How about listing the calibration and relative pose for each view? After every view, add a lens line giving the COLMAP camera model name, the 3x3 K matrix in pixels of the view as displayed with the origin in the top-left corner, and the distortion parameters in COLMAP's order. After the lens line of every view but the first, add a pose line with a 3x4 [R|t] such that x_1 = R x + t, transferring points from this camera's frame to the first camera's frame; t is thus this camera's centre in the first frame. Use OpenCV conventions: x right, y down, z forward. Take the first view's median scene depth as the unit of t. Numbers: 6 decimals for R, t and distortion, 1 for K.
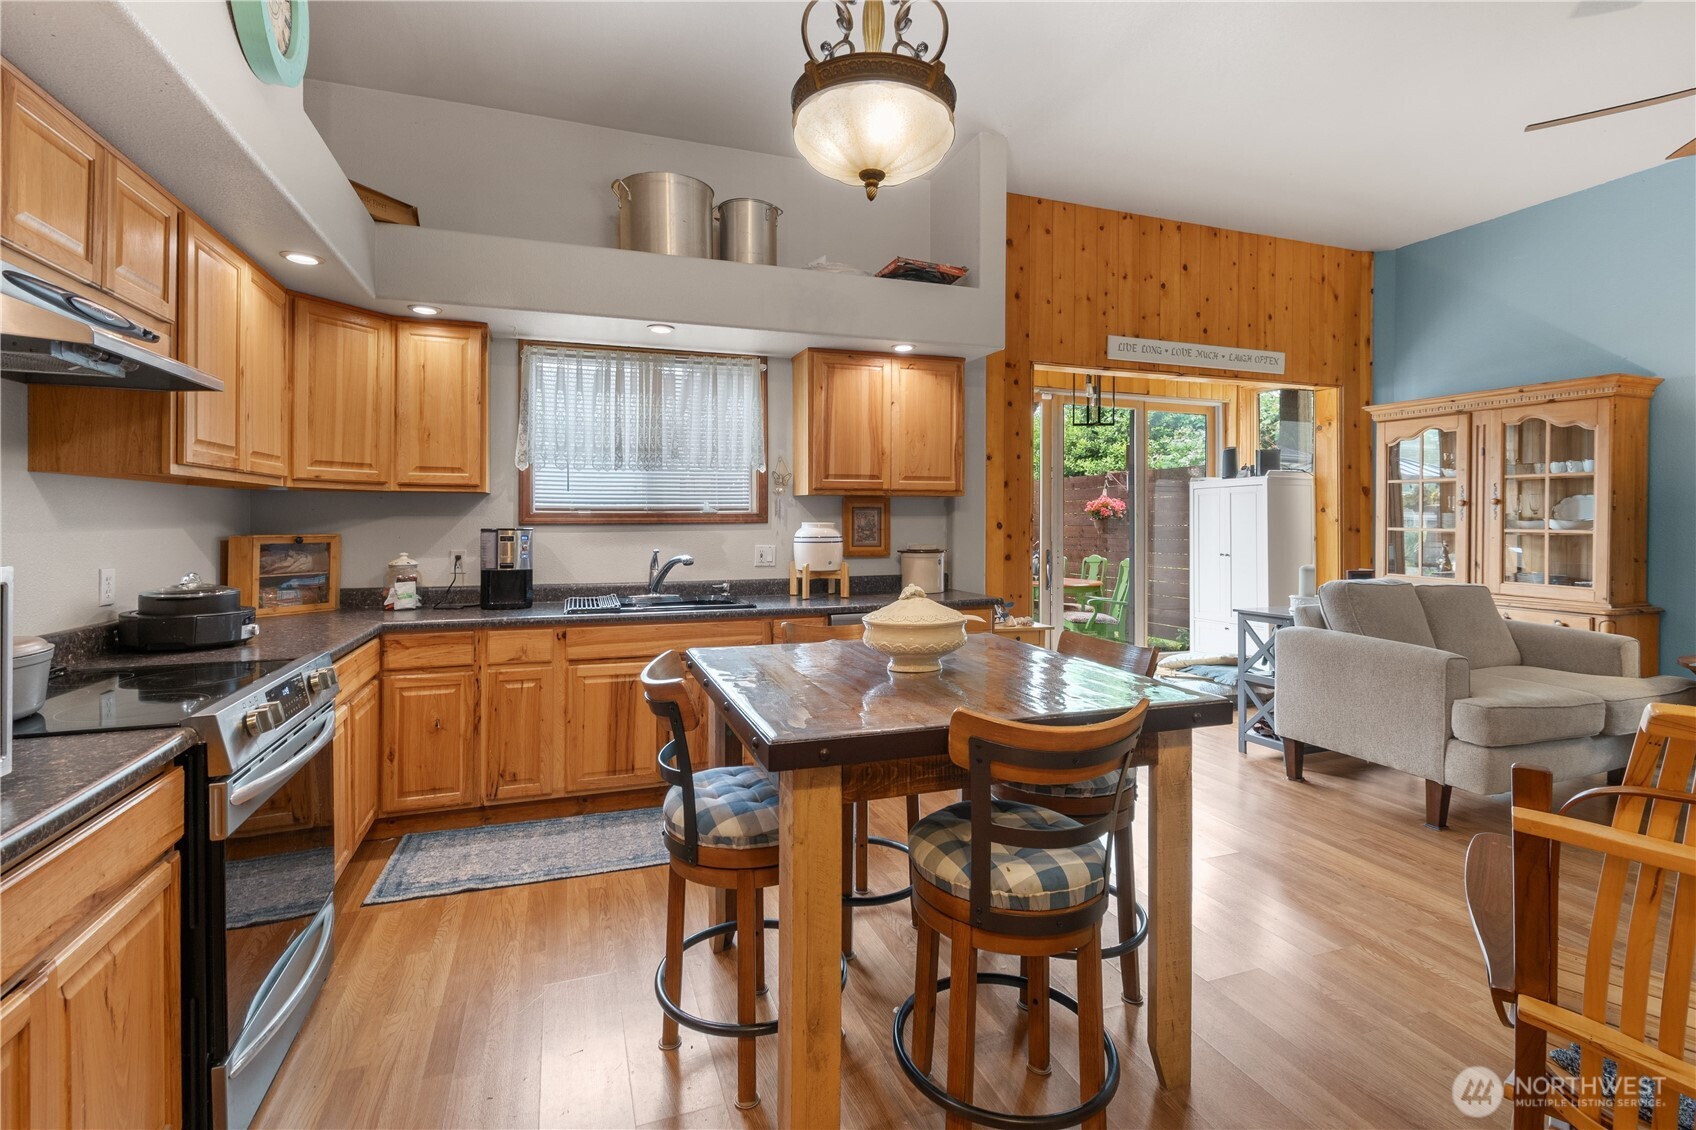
lens RADIAL K [[779.4, 0, 843.5], [0, 779.4, 517.2], [0, 0, 1]] dist [0.002270, -0.000173]
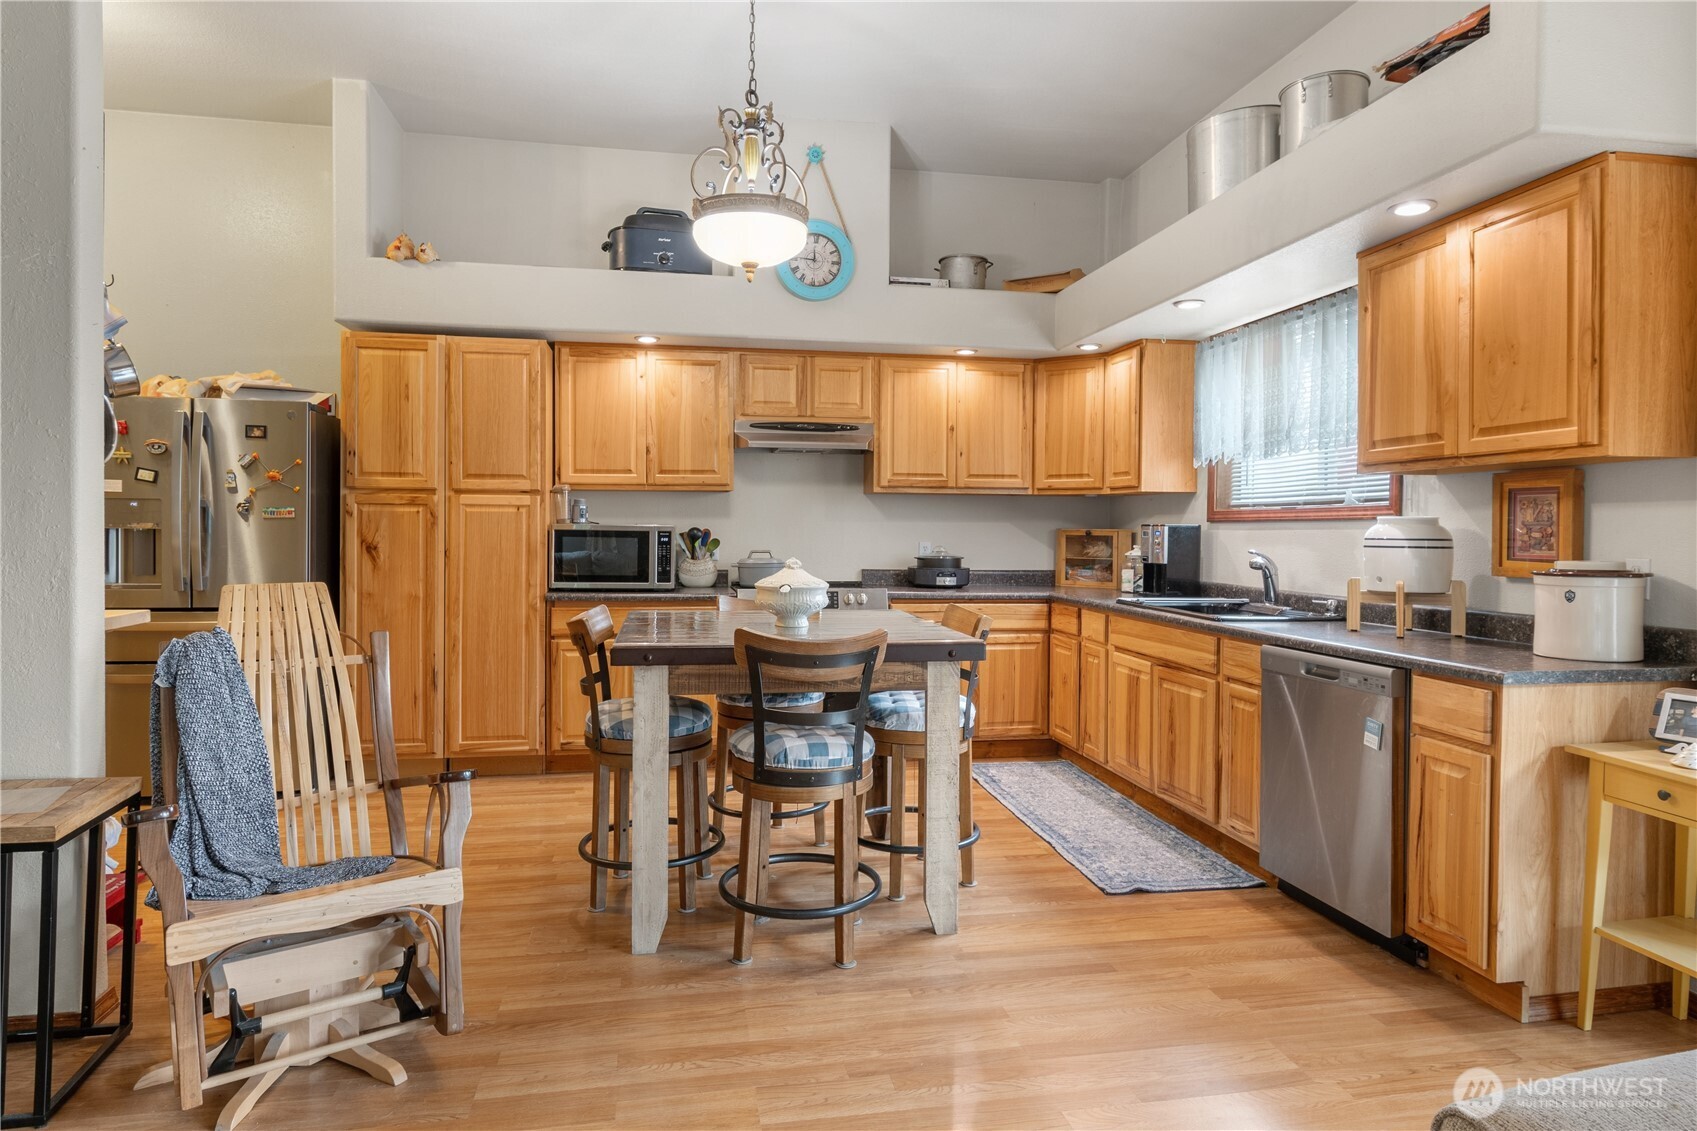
lens RADIAL K [[965.9, 0, 827.2], [0, 965.9, 538.0], [0, 0, 1]] dist [-0.002971, -0.000251]
pose [[-0.179669, 0.009264, -0.983683, 0.777933], [-0.005905, 0.999927, 0.010495, 0.017681], [0.983709, 0.007694, -0.179601, 0.642673]]
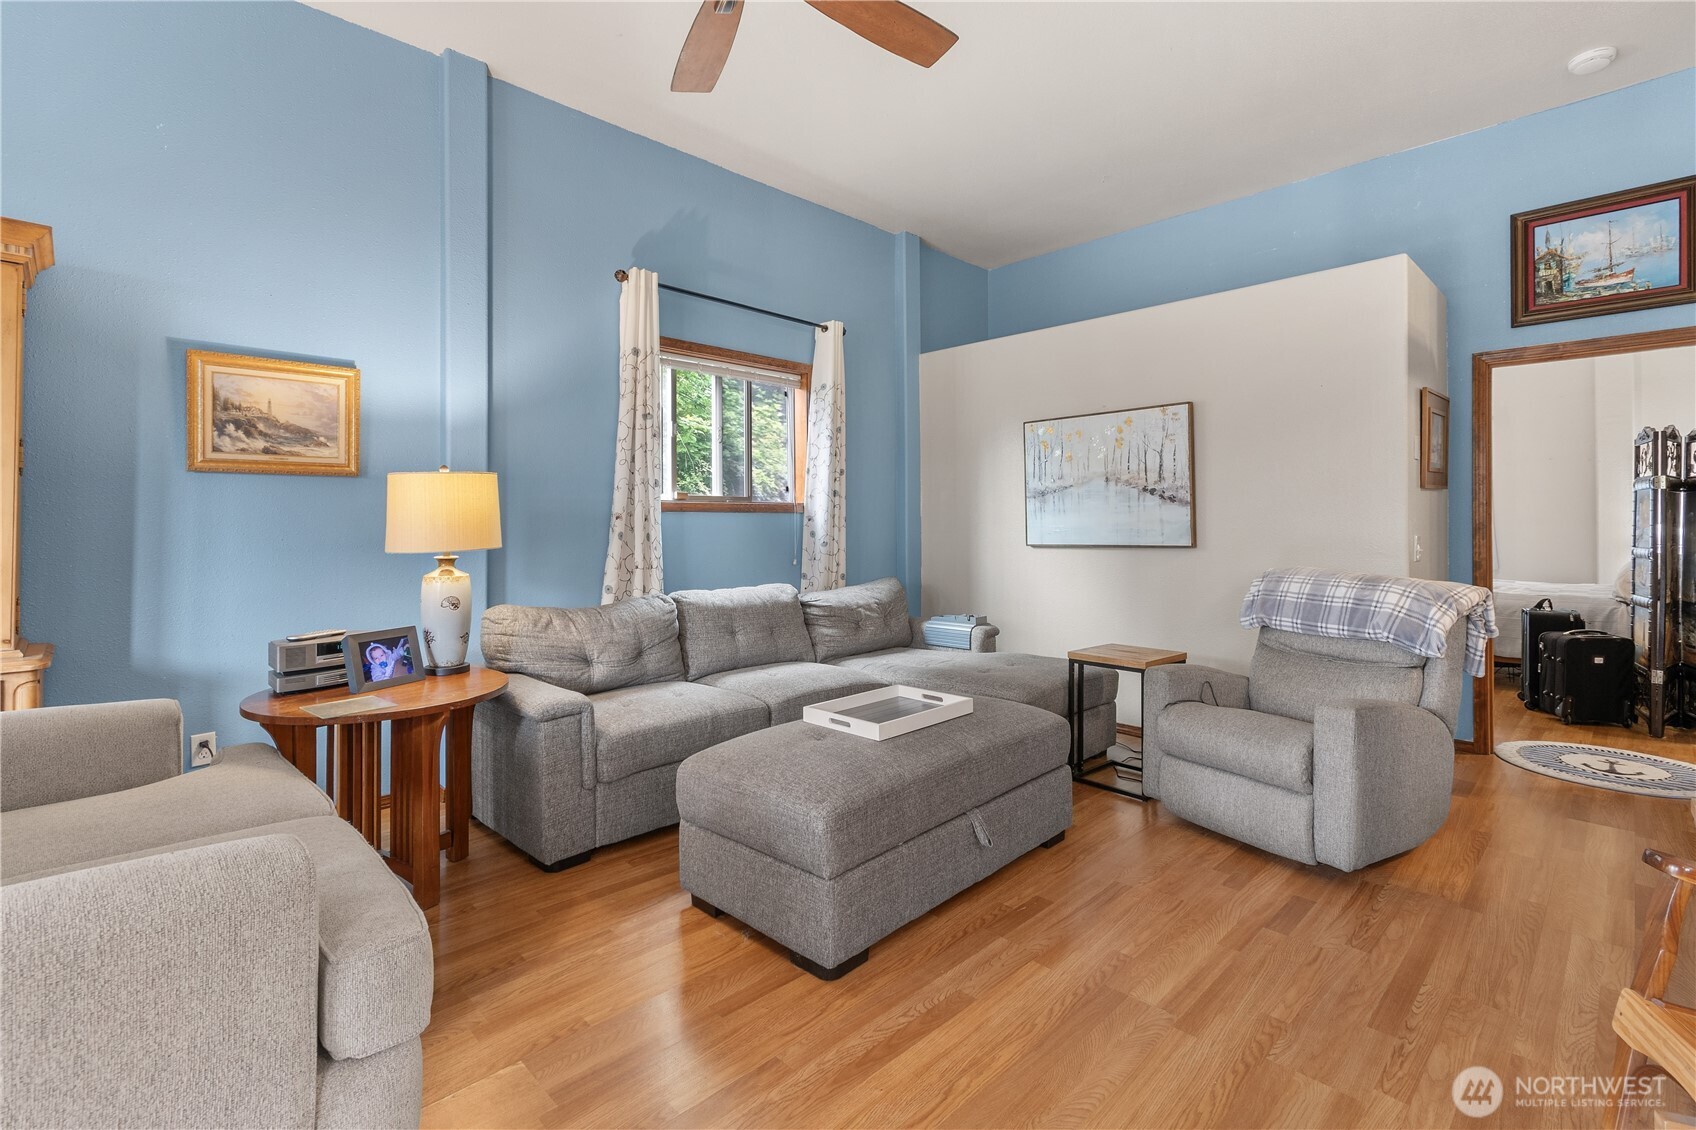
lens RADIAL K [[779.4, 0, 850.3], [0, 779.4, 512.7], [0, 0, 1]] dist [0.002270, -0.000173]
pose [[-0.407949, 0.008413, 0.912966, 0.251006], [-0.003775, 0.999933, -0.010901, 0.019598], [-0.912997, -0.007893, -0.407890, 0.675430]]
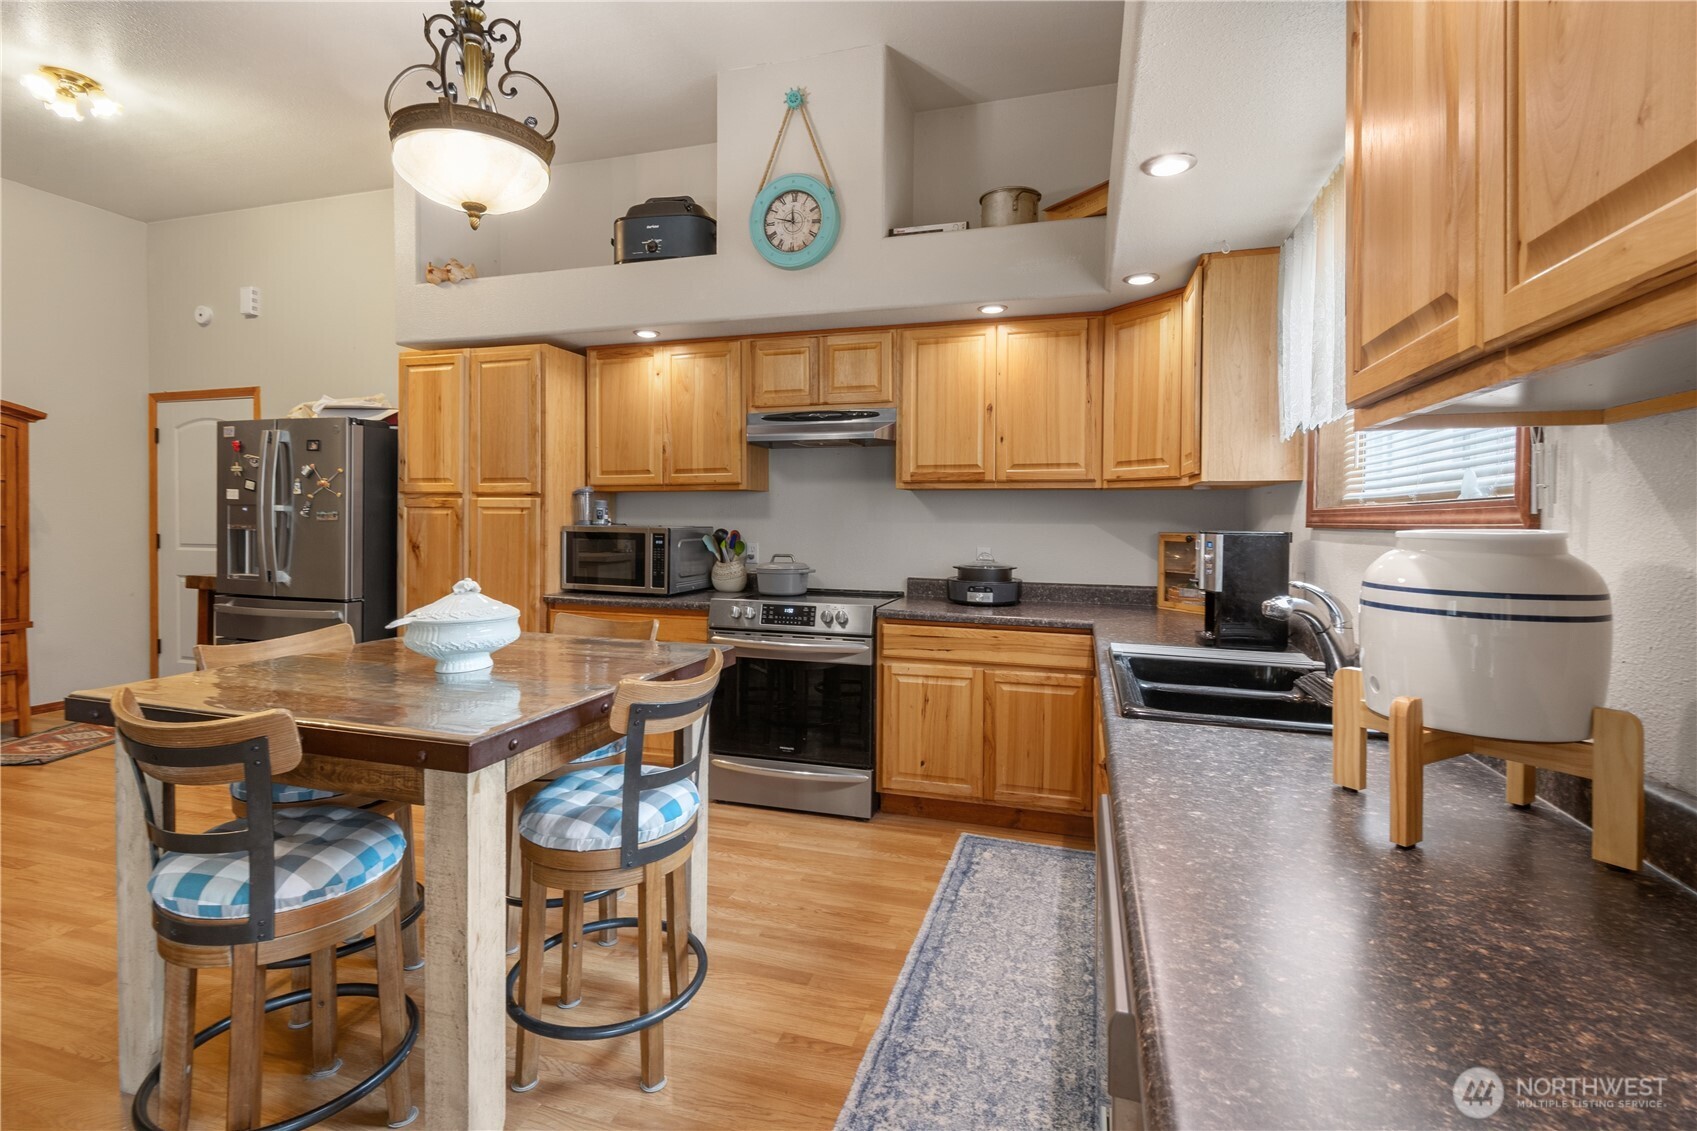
lens RADIAL K [[779.9, 0, 843.6], [0, 779.9, 524.5], [0, 0, 1]] dist [0.002270, -0.000173]
pose [[-0.602521, 0.003401, -0.798096, 0.275275], [-0.006463, 0.999937, 0.009140, 0.003563], [0.798077, 0.010665, -0.602461, 0.937245]]
